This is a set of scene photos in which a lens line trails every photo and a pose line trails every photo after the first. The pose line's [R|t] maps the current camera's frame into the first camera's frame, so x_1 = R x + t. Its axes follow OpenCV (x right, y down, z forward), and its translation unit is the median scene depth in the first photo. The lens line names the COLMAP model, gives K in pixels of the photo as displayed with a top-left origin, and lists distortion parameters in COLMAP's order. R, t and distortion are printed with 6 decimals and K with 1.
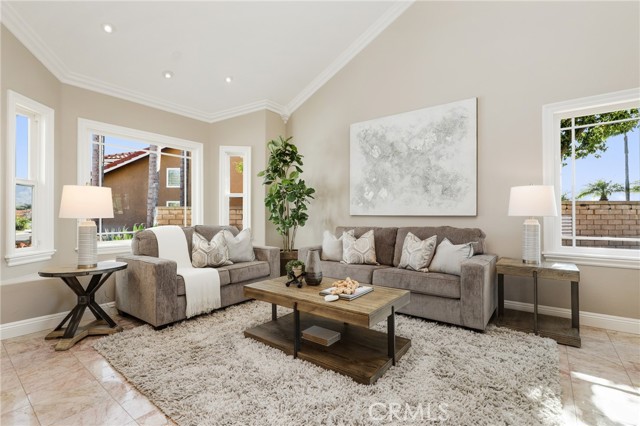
lens RADIAL K [[290.0, 0, 316.3], [0, 290.0, 209.4], [0, 0, 1]] dist [0.002651, -0.000359]
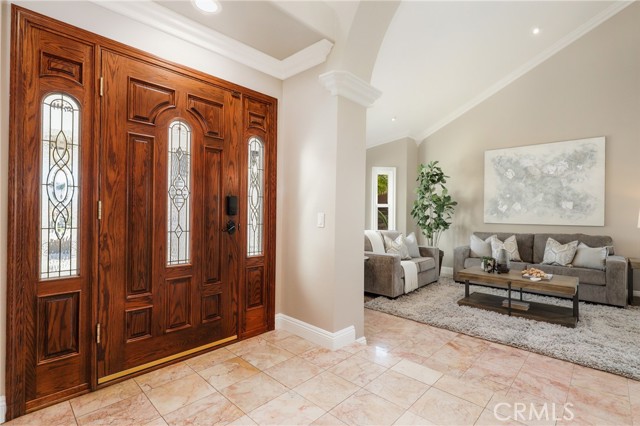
lens RADIAL K [[290.0, 0, 337.0], [0, 290.0, 212.7], [0, 0, 1]] dist [0.002651, -0.000359]
pose [[0.996592, 0.008265, -0.082071, -0.505928], [-0.007346, 0.999907, 0.011481, -0.041605], [0.082159, -0.010839, 0.996560, -0.383318]]
